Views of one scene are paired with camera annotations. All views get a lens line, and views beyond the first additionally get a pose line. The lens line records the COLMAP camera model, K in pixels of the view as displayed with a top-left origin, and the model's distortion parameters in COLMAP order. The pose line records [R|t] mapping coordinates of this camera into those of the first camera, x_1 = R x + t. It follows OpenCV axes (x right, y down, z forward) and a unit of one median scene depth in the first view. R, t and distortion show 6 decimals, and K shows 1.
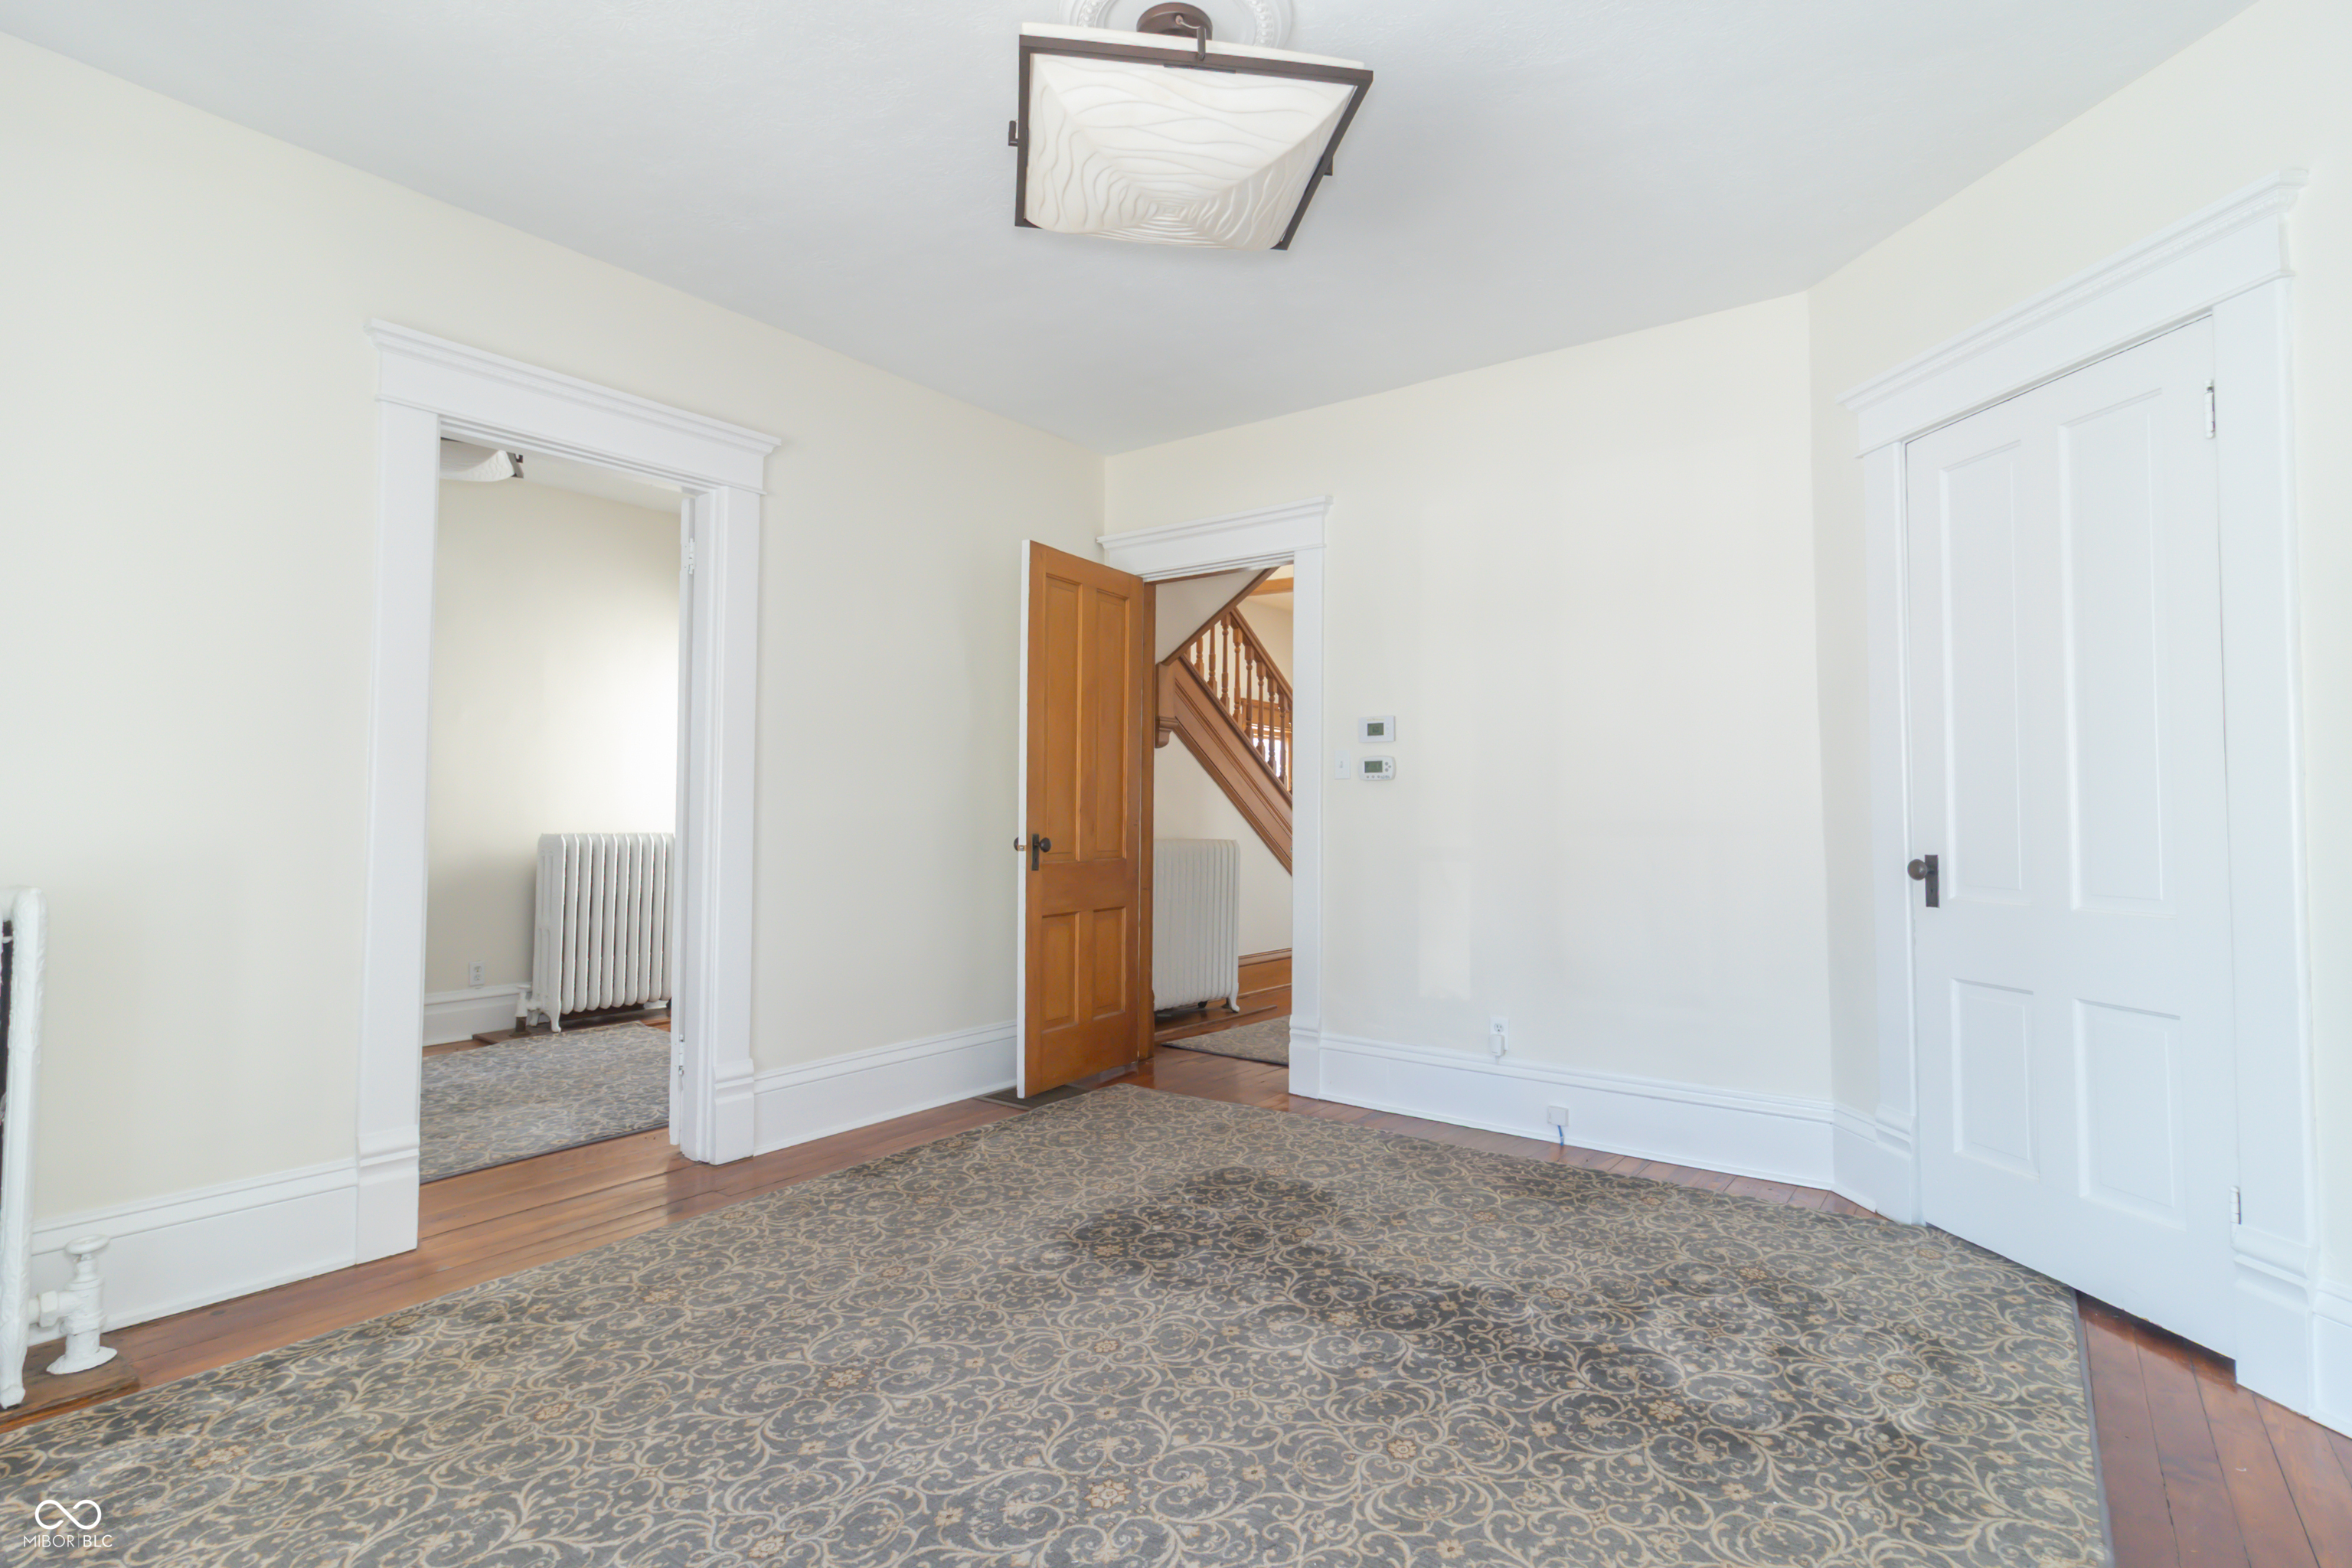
lens RADIAL K [[1186.0, 0, 1176.0], [0, 1186.0, 784.0], [0, 0, 1]] dist [0.013054, -0.000433]
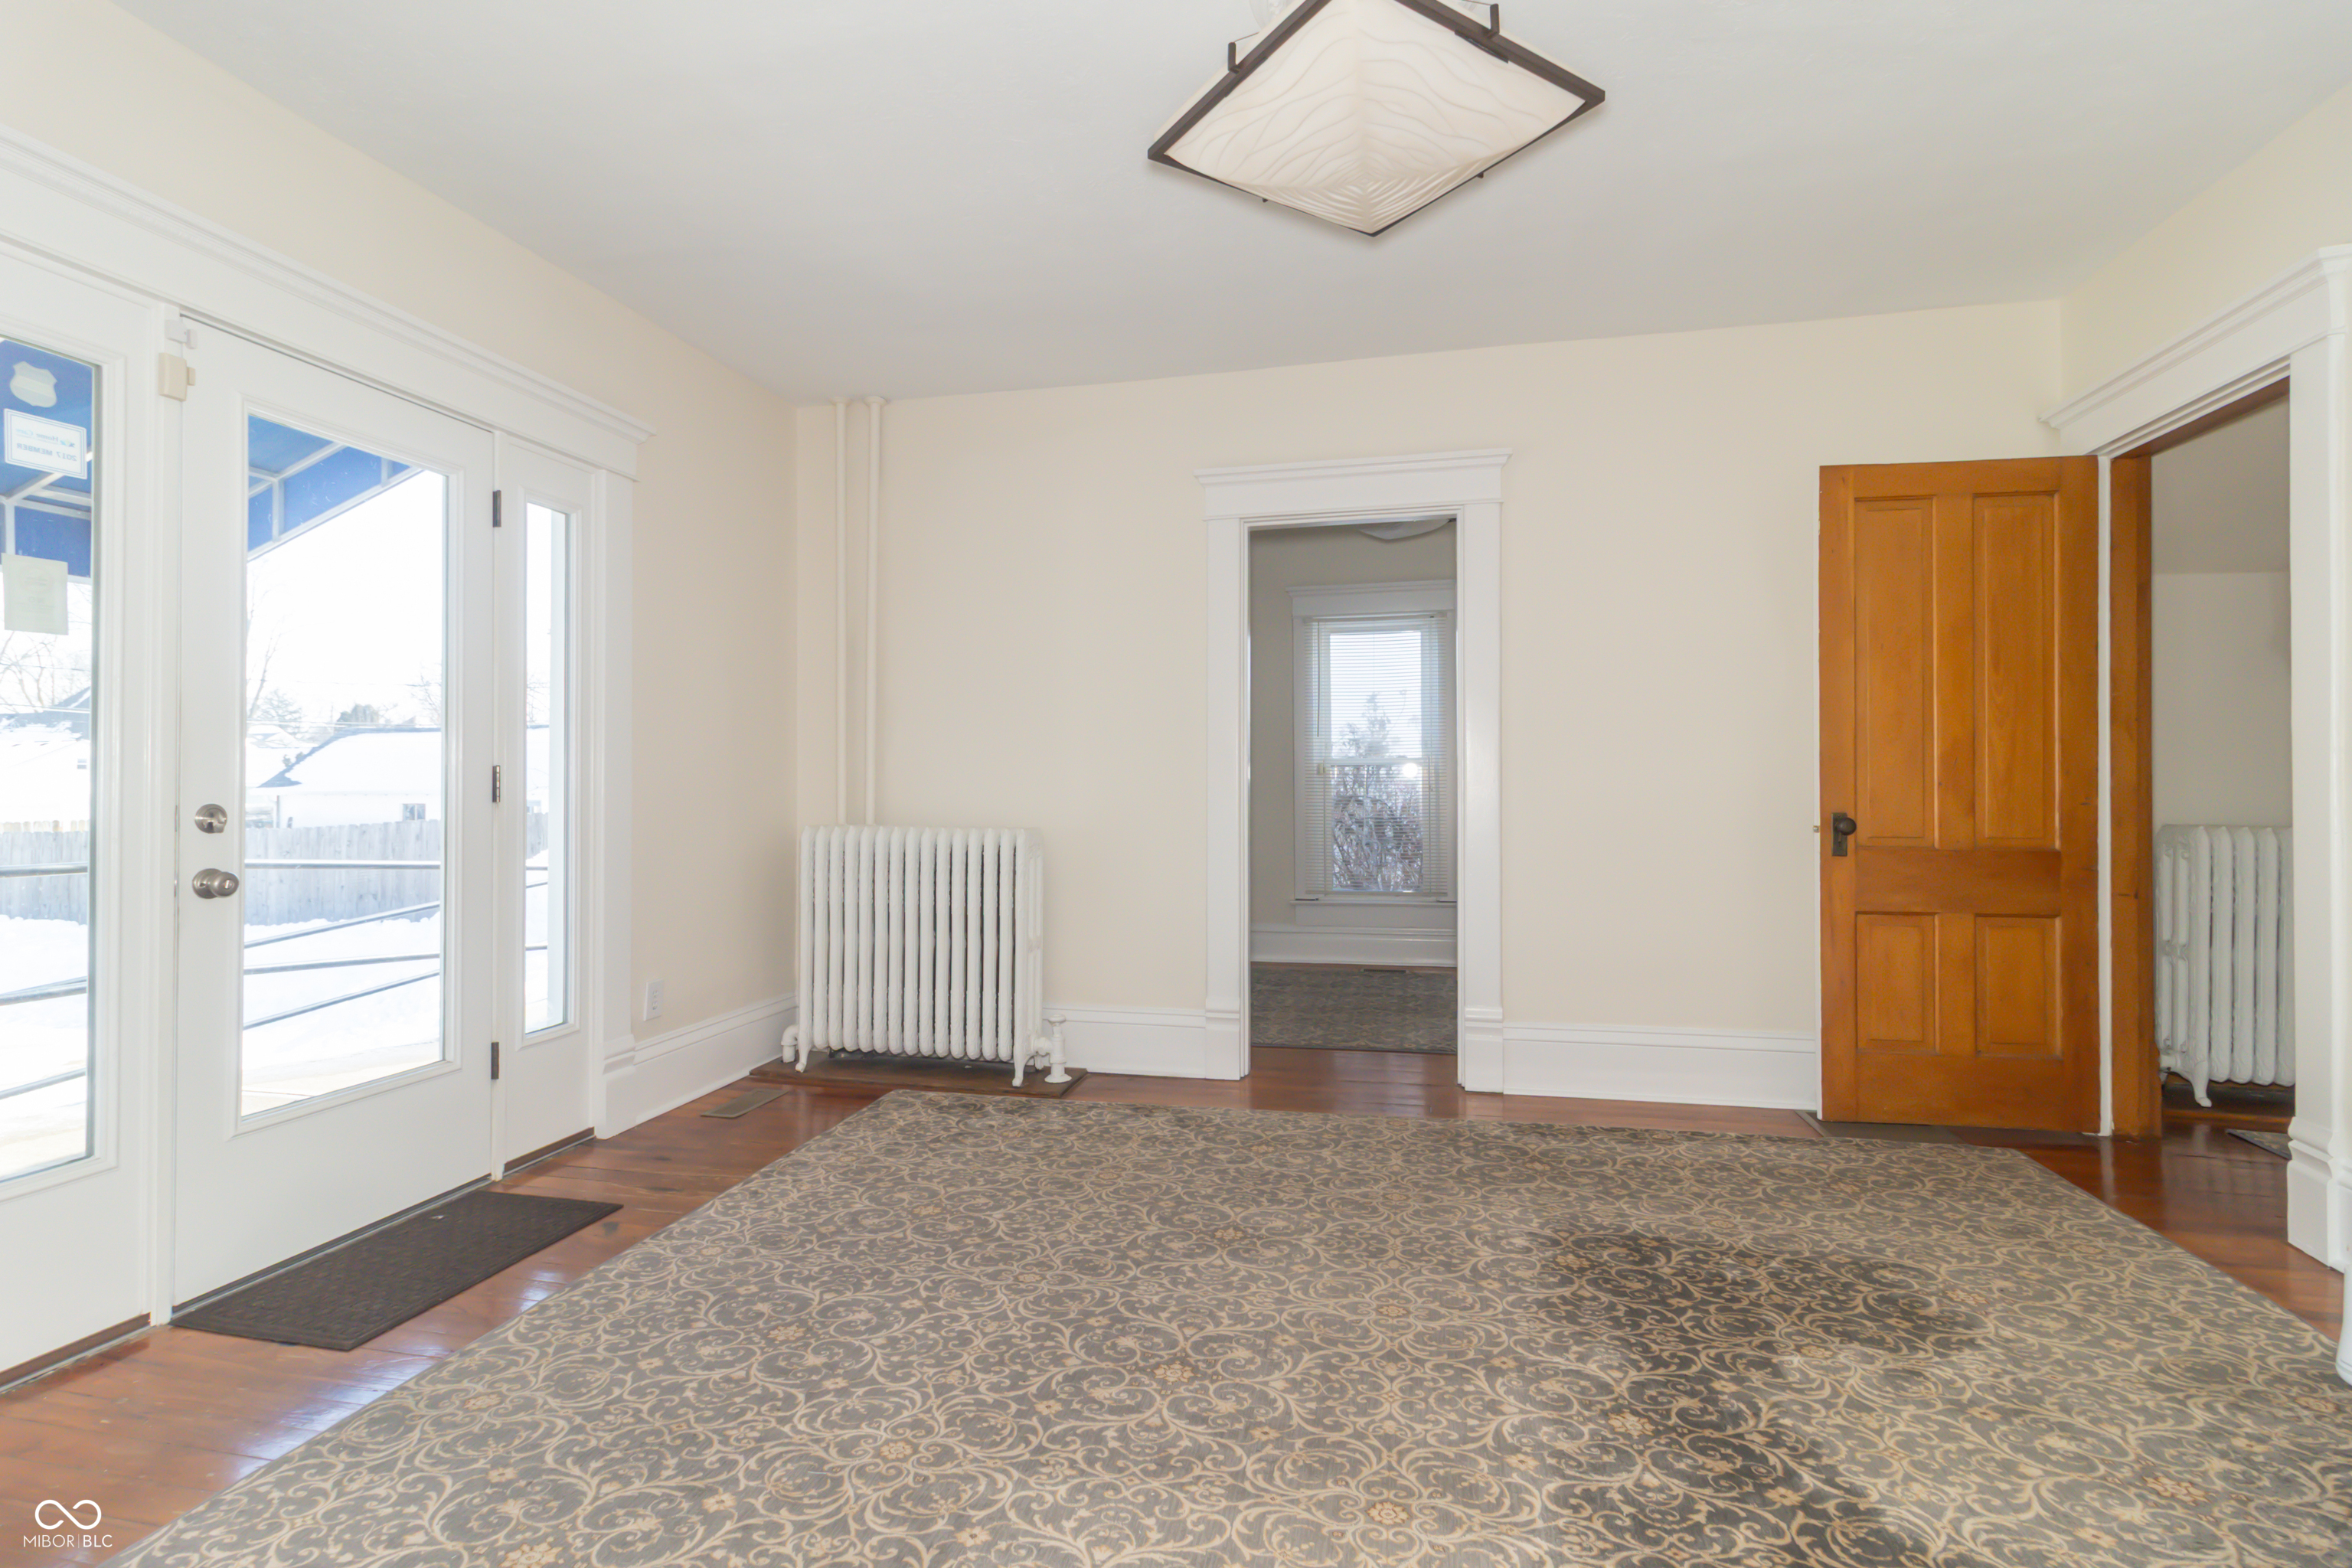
lens RADIAL K [[1117.2, 0, 1174.1], [0, 1117.2, 797.0], [0, 0, 1]] dist [0.009074, 0.000105]
pose [[0.392604, 0.004774, -0.919695, 0.550068], [0.028341, 0.999449, 0.017286, 0.004203], [0.919271, -0.032851, 0.392253, 0.334774]]
